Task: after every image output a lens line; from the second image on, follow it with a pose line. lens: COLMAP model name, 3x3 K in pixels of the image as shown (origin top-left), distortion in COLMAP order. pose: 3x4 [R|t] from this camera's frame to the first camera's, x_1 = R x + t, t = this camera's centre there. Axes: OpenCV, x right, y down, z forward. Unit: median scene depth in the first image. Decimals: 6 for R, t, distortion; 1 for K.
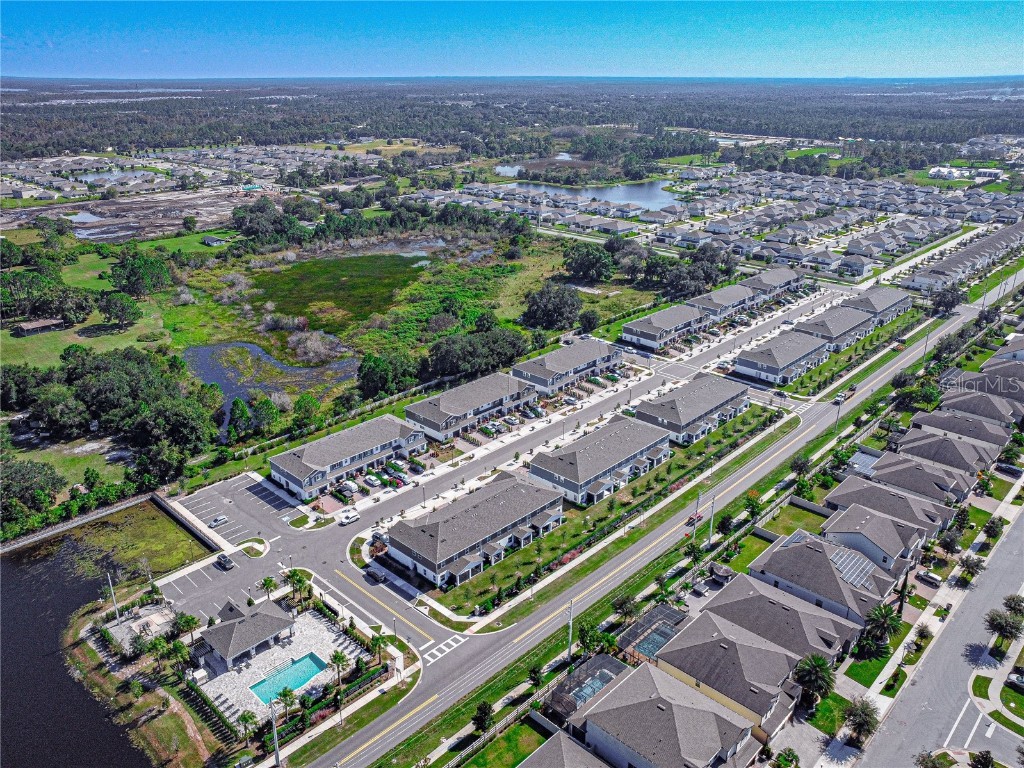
lens RADIAL K [[794.2, 0, 512.0], [0, 794.2, 384.0], [0, 0, 1]] dist [-0.208814, 0.300467]
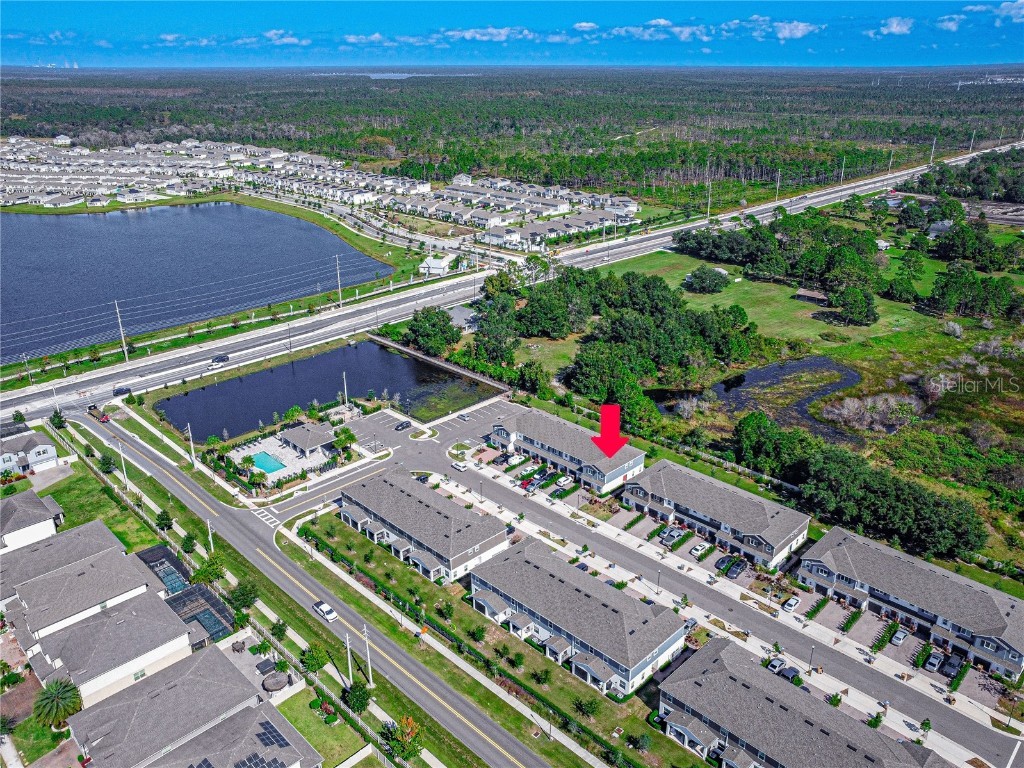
lens RADIAL K [[794.2, 0, 512.0], [0, 794.2, 384.0], [0, 0, 1]] dist [-0.208814, 0.300467]
pose [[-0.019344, 0.384078, -0.923098, 0.753872], [-0.371642, 0.854354, 0.363264, -0.349130], [0.928174, 0.350089, 0.126213, 0.853280]]
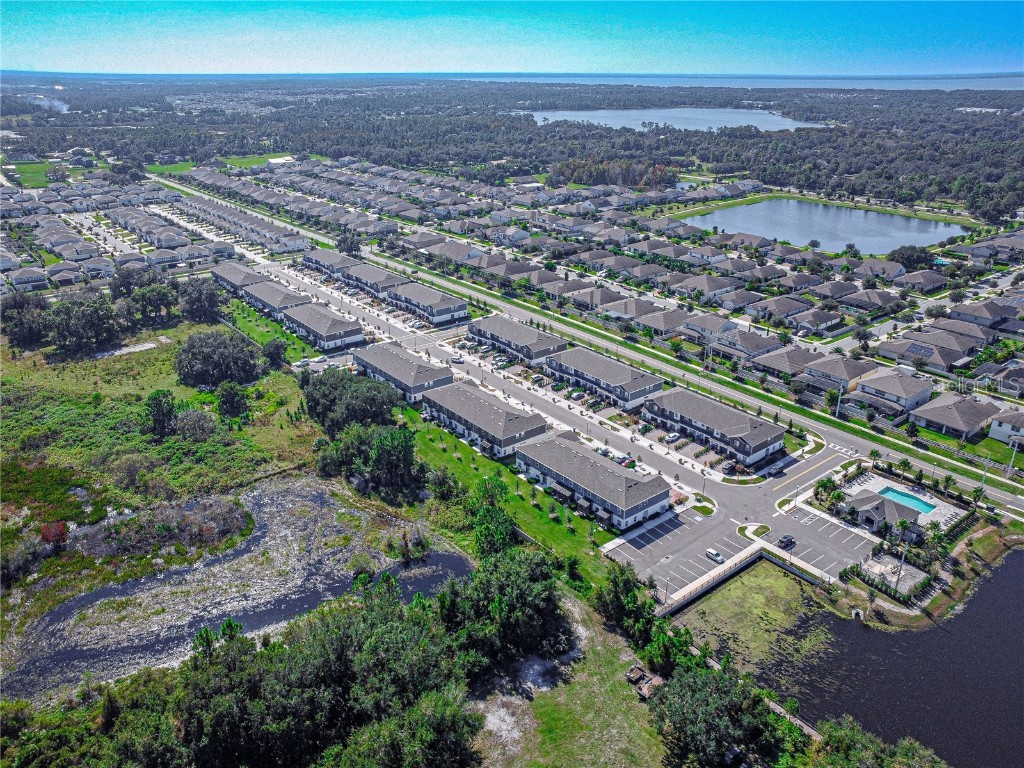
lens RADIAL K [[769.8, 0, 512.0], [0, 769.8, 384.0], [0, 0, 1]] dist [-0.187791, 0.280292]
pose [[0.131039, -0.384506, 0.913775, -1.116689], [0.366105, 0.875338, 0.315832, -0.366865], [-0.921301, 0.293151, 0.255473, 0.891557]]
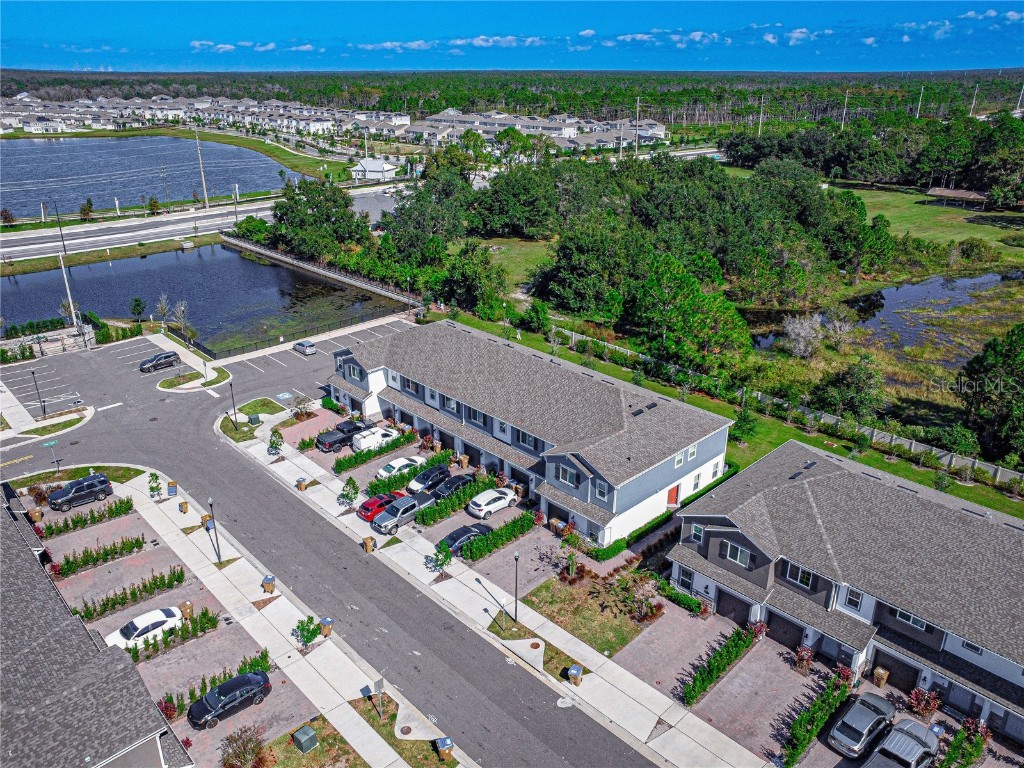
lens RADIAL K [[769.8, 0, 512.0], [0, 769.8, 384.0], [0, 0, 1]] dist [-0.187791, 0.280292]
pose [[-0.047750, 0.382000, -0.922928, 0.135157], [-0.373562, 0.850102, 0.371185, -0.061784], [0.926375, 0.362495, 0.102108, 1.047392]]
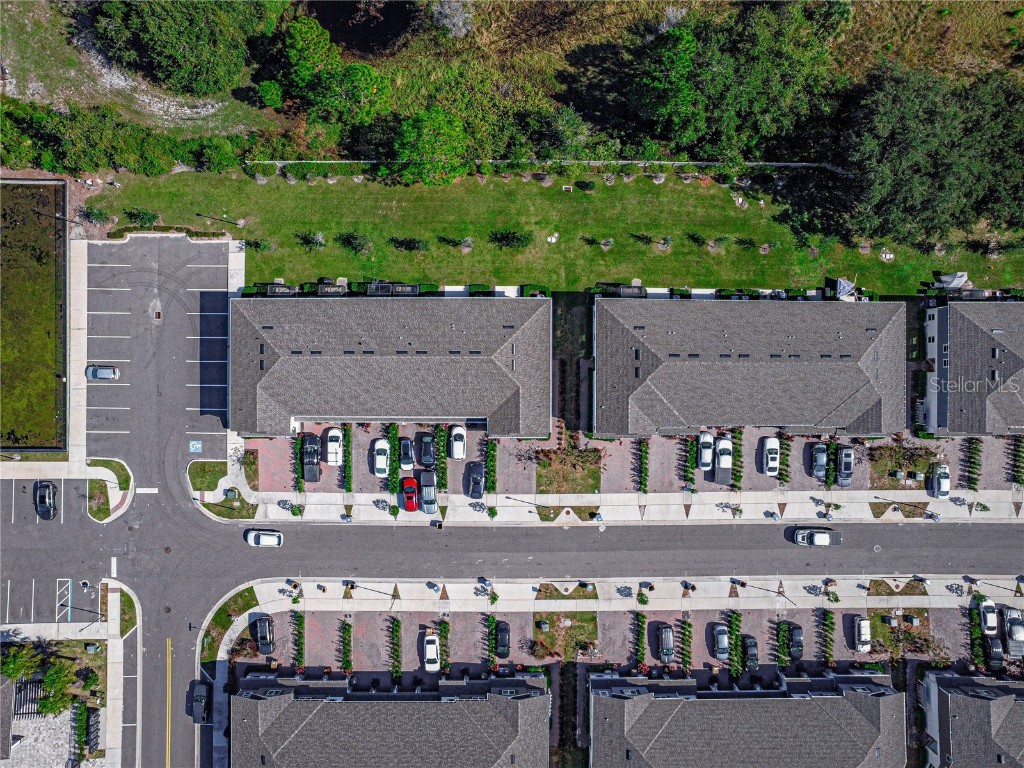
lens RADIAL K [[769.8, 0, 512.0], [0, 769.8, 384.0], [0, 0, 1]] dist [-0.187791, 0.280292]
pose [[0.688266, 0.725157, 0.020917, -0.172132], [-0.290431, 0.249004, 0.923930, -0.390124], [0.664786, -0.641984, 0.381989, 0.943659]]
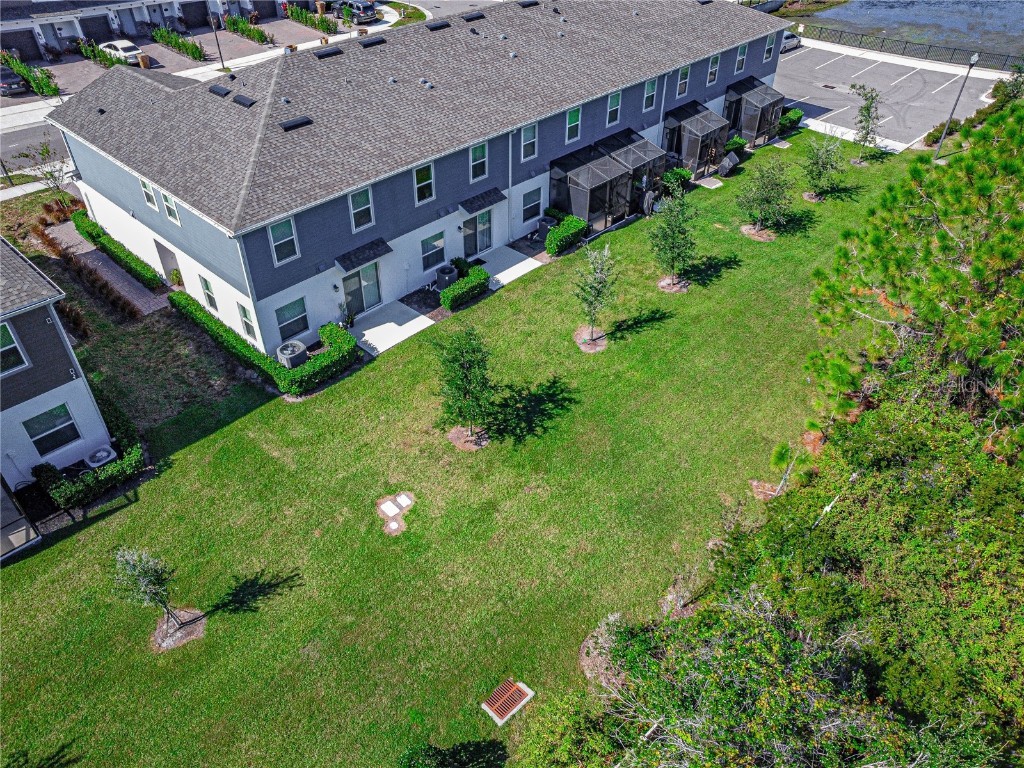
lens RADIAL K [[769.8, 0, 512.0], [0, 769.8, 384.0], [0, 0, 1]] dist [-0.187791, 0.280292]
pose [[-0.999988, 0.000214, -0.004900, -0.232827], [-0.004162, 0.491513, 0.870860, -0.055971], [0.002595, 0.870870, -0.491506, 1.270565]]
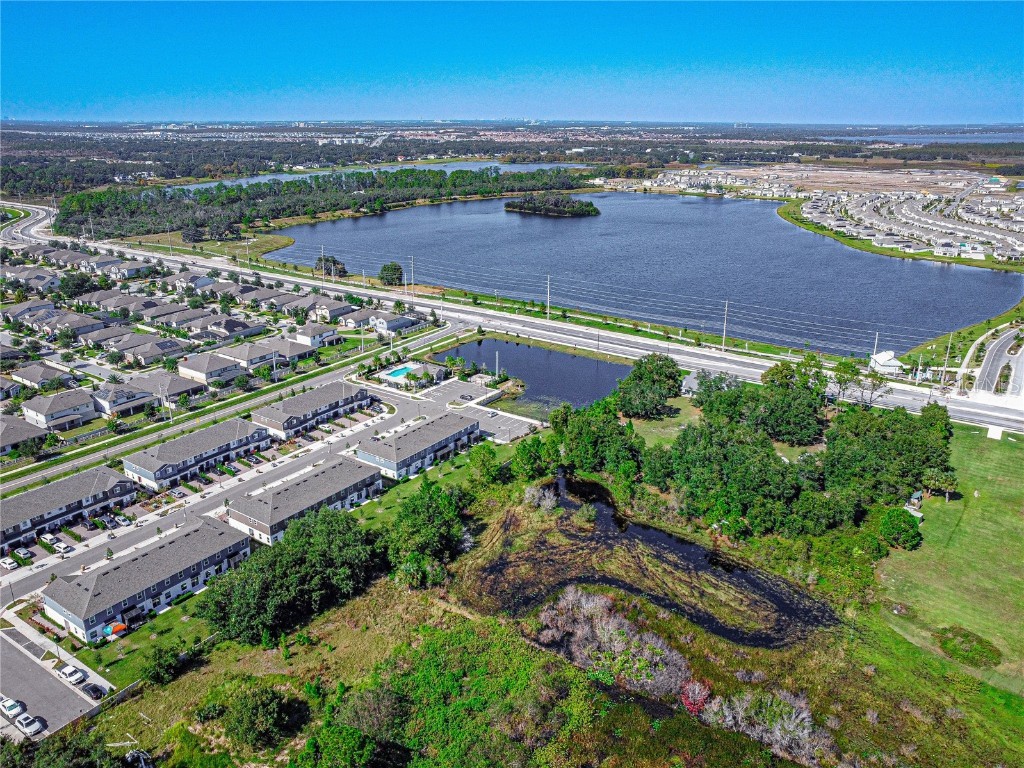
lens RADIAL K [[794.2, 0, 512.0], [0, 794.2, 384.0], [0, 0, 1]] dist [-0.208814, 0.300467]
pose [[-0.987670, 0.046686, -0.149425, -0.184840], [-0.062965, 0.755419, 0.652210, -0.812759], [0.143328, 0.653577, -0.743165, 1.997328]]
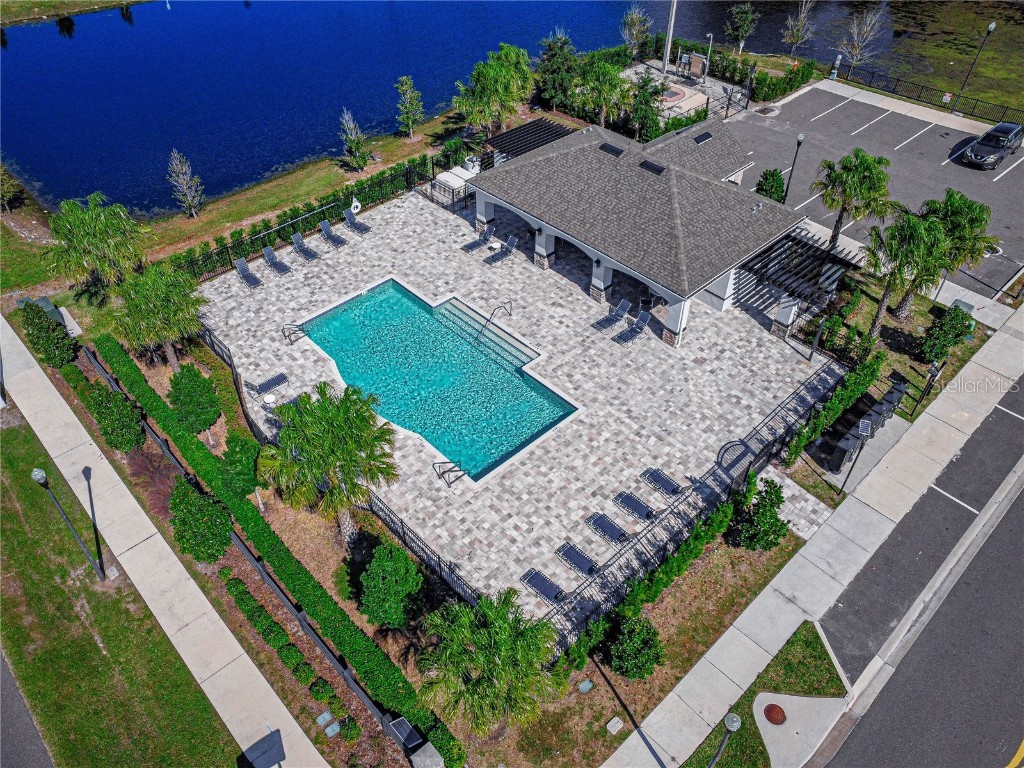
lens RADIAL K [[769.8, 0, 512.0], [0, 769.8, 384.0], [0, 0, 1]] dist [-0.187791, 0.280292]
pose [[-0.047809, 0.680429, -0.731253, -0.073722], [-0.374277, 0.666549, 0.644693, 0.150533], [0.926084, 0.304513, 0.222802, 0.689838]]
